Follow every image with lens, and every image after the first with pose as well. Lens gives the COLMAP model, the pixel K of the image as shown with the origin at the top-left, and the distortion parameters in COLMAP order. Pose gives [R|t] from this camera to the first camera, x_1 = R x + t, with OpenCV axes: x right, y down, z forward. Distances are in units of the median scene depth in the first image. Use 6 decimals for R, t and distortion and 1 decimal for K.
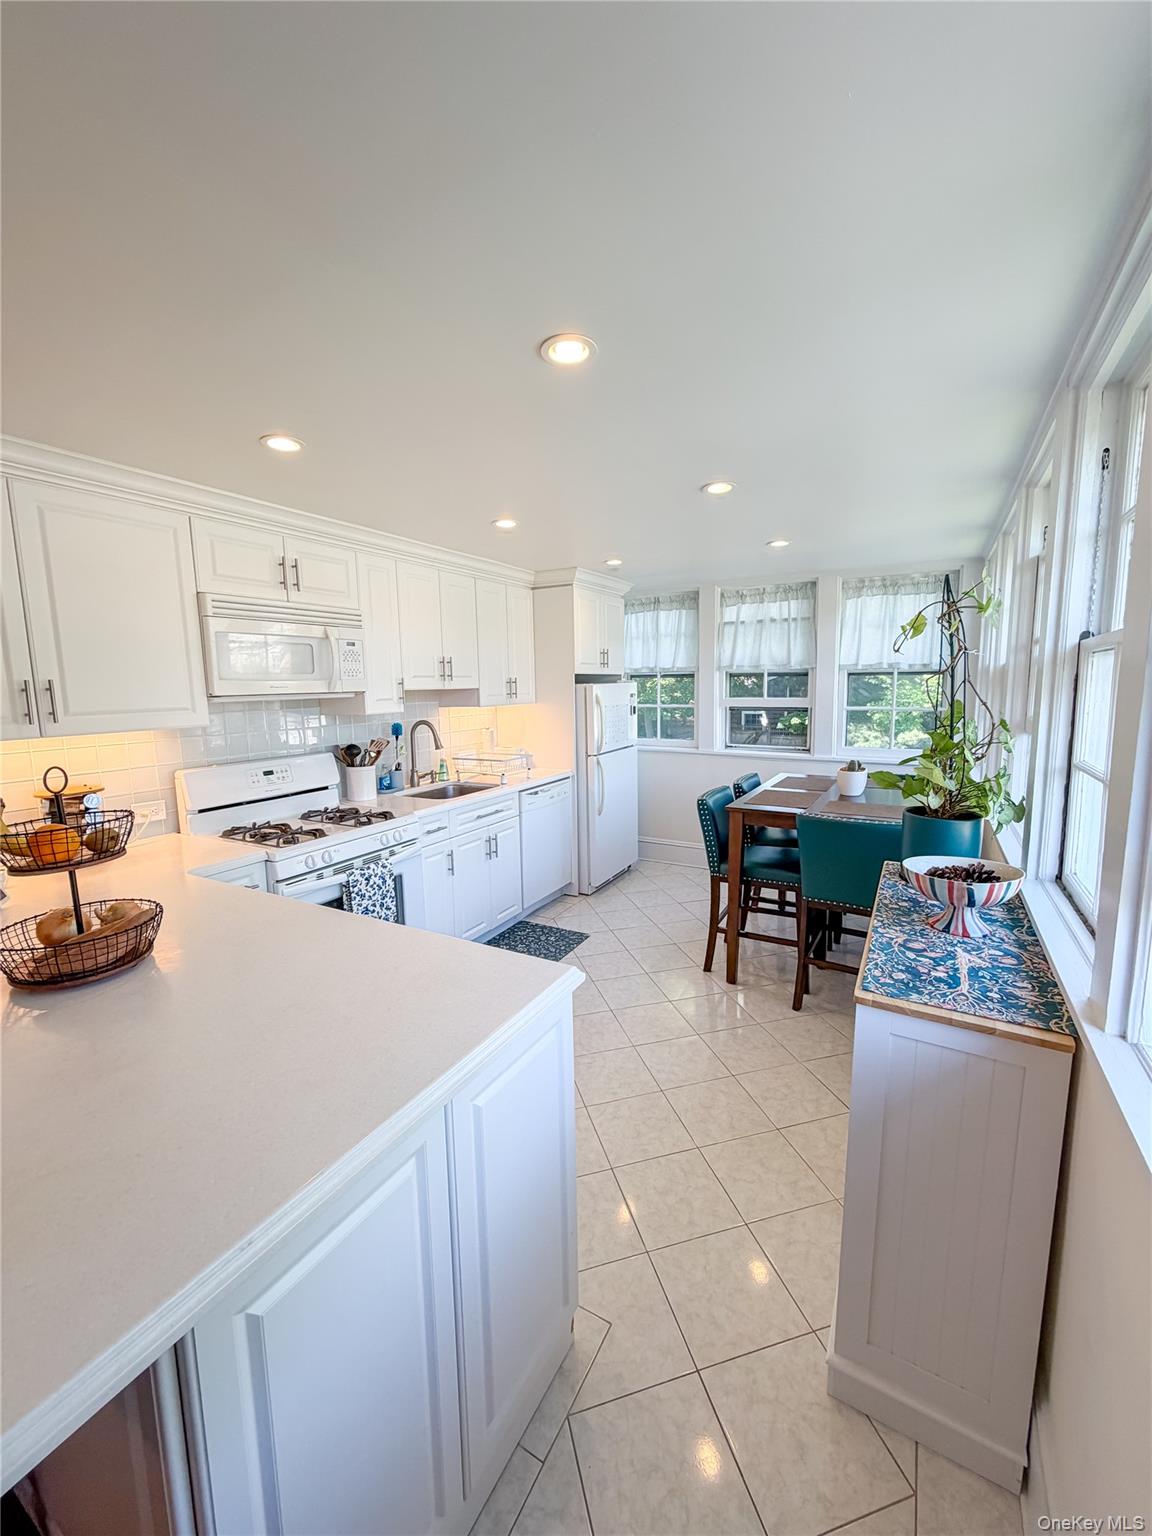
lens RADIAL K [[613.7, 0, 576.0], [0, 613.7, 768.0], [0, 0, 1]] dist [-0.001909, -0.000125]
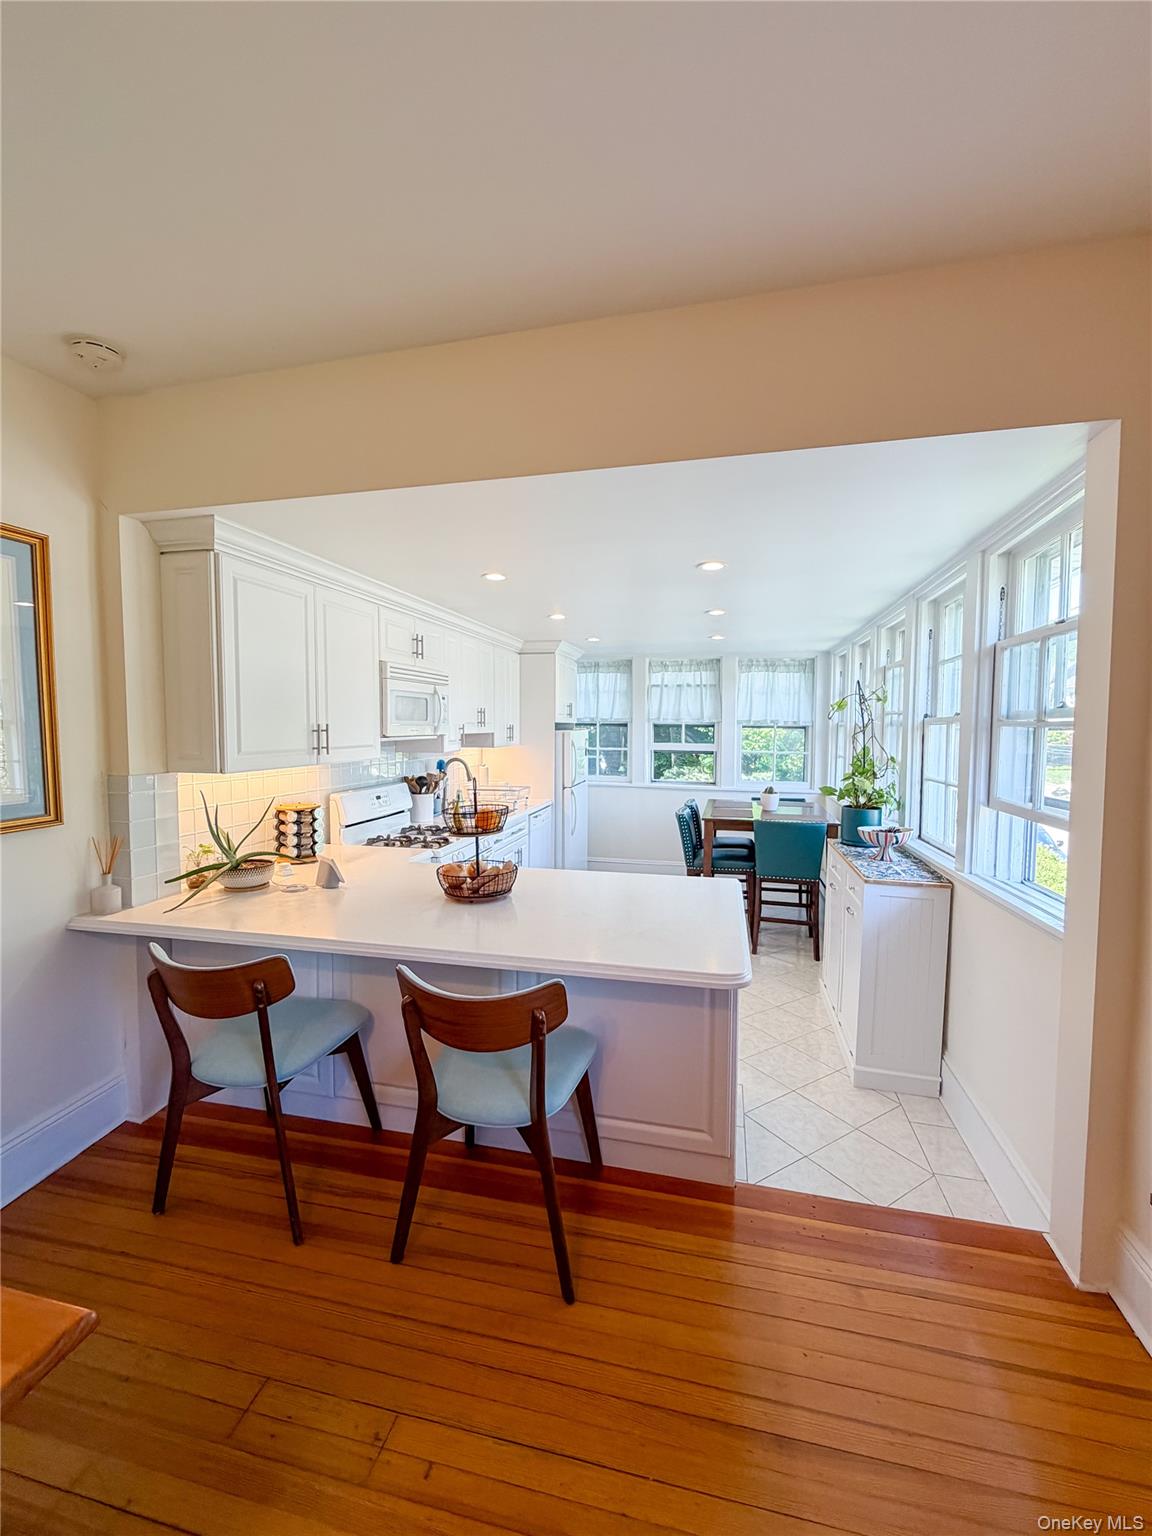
lens RADIAL K [[640.8, 0, 576.0], [0, 640.8, 768.0], [0, 0, 1]] dist [-0.001489, -0.000226]
pose [[0.957960, 0.003567, 0.286878, -0.393266], [0.017338, 0.997375, -0.070299, 0.038368], [-0.286376, 0.072318, 0.955384, -0.304624]]
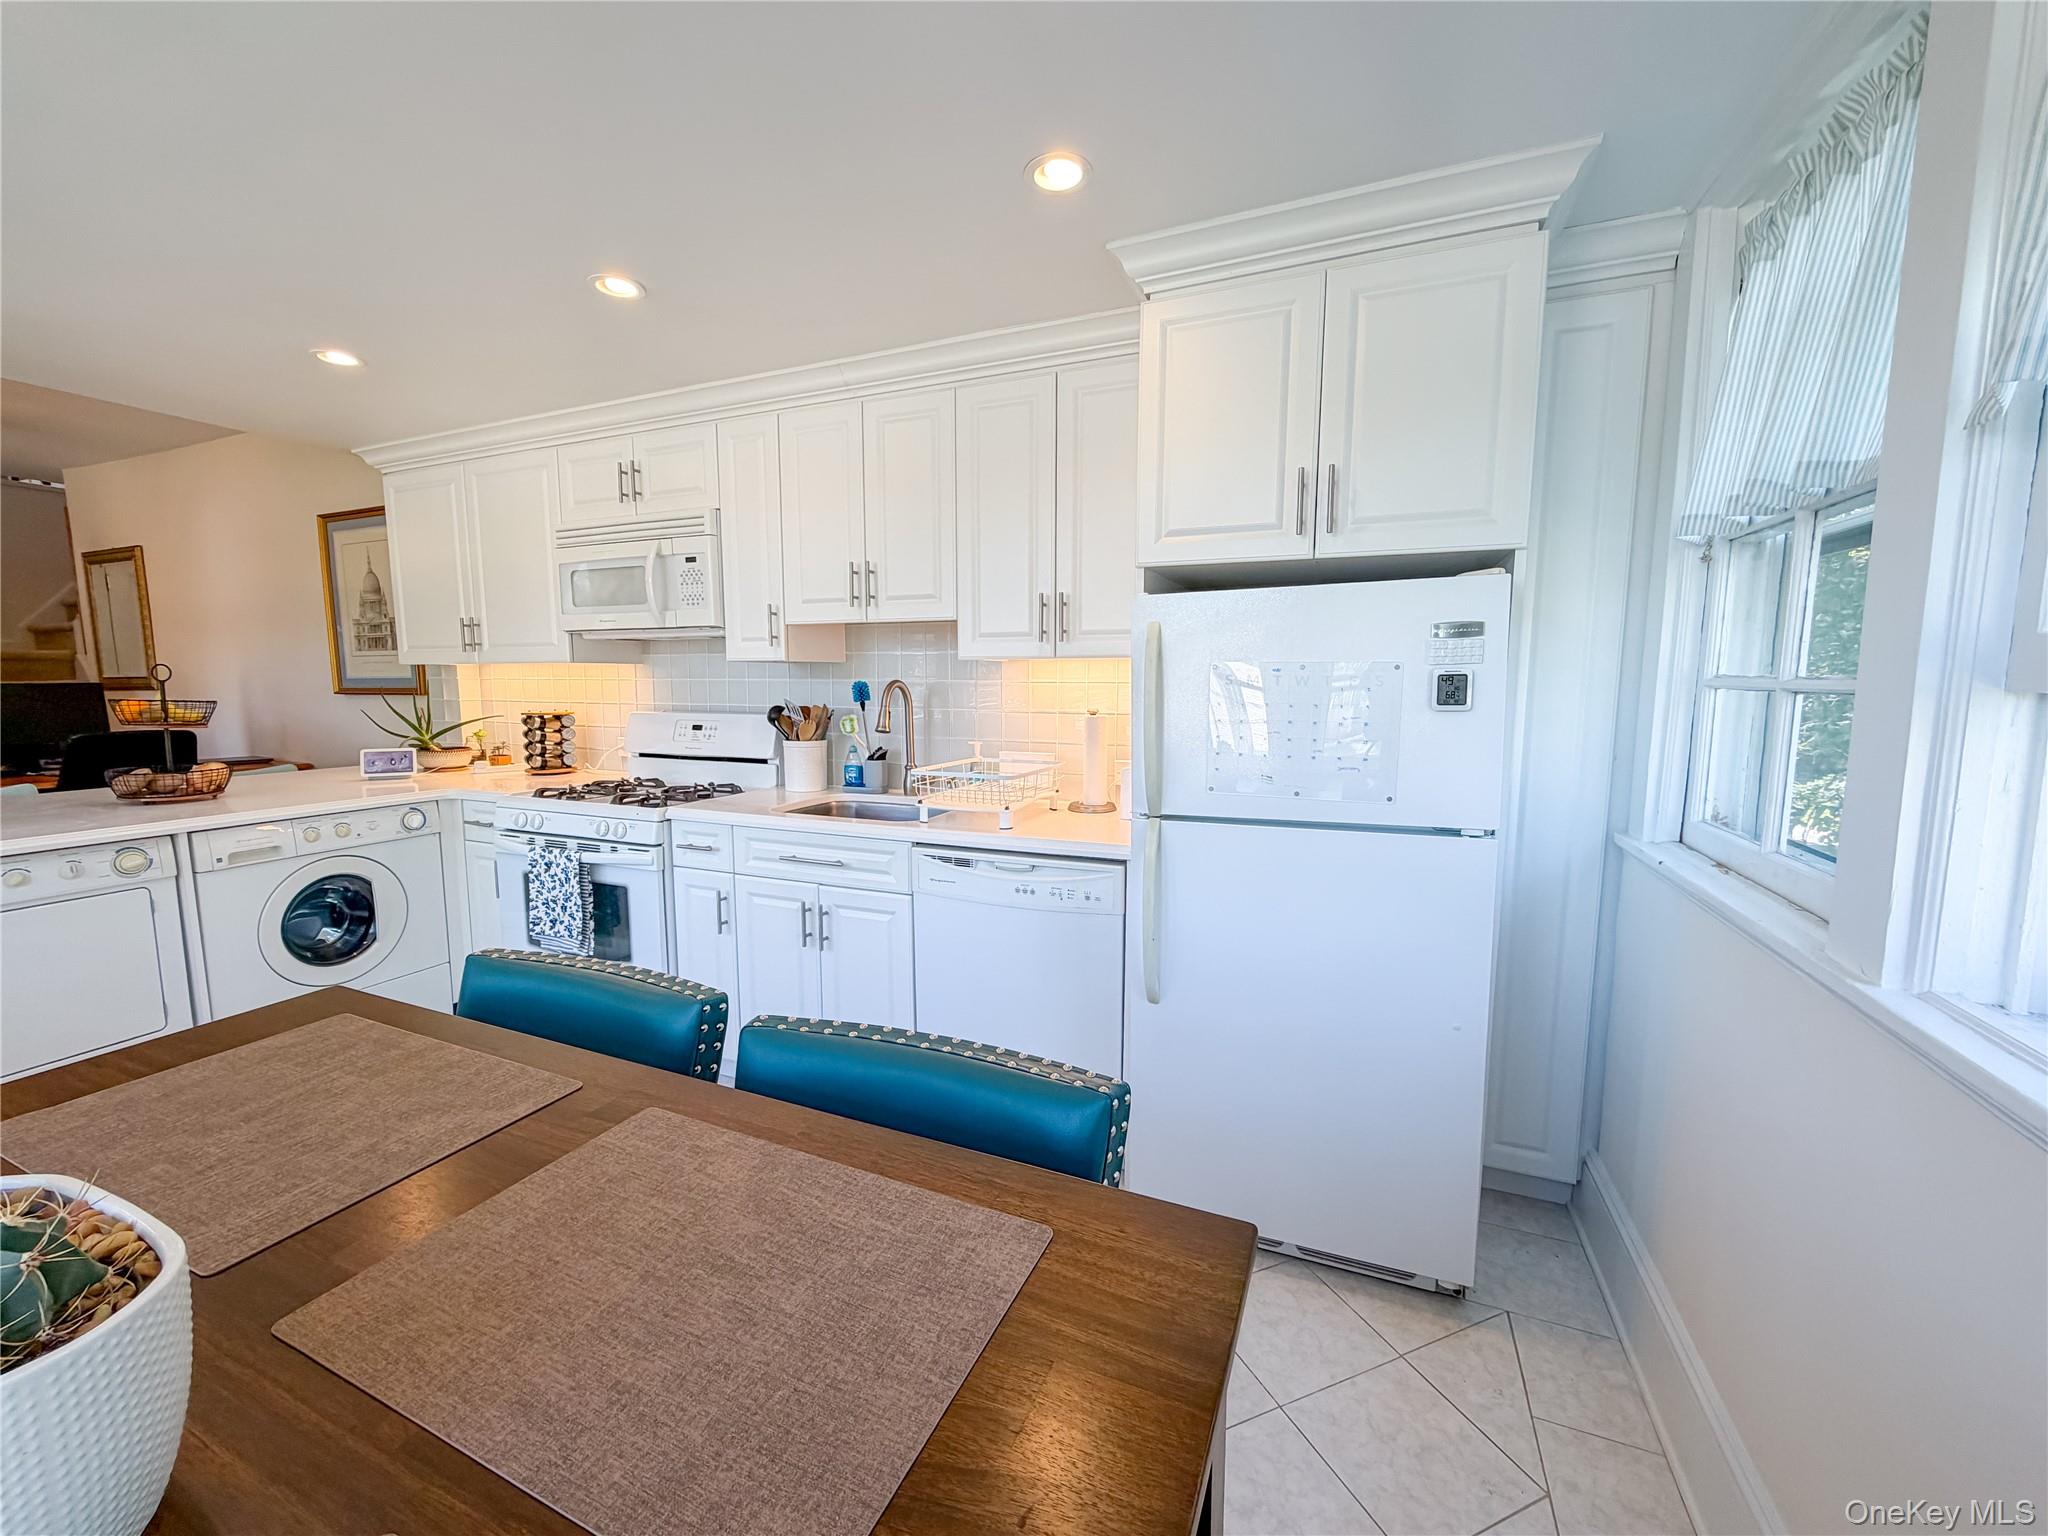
lens RADIAL K [[818.3, 0, 1024.0], [0, 818.3, 768.0], [0, 0, 1]] dist [-0.001909, -0.000125]
pose [[0.113137, 0.131464, -0.984844, 0.527389], [-0.137660, 0.983722, 0.115500, -0.102364], [0.983997, 0.122506, 0.129393, 1.043638]]
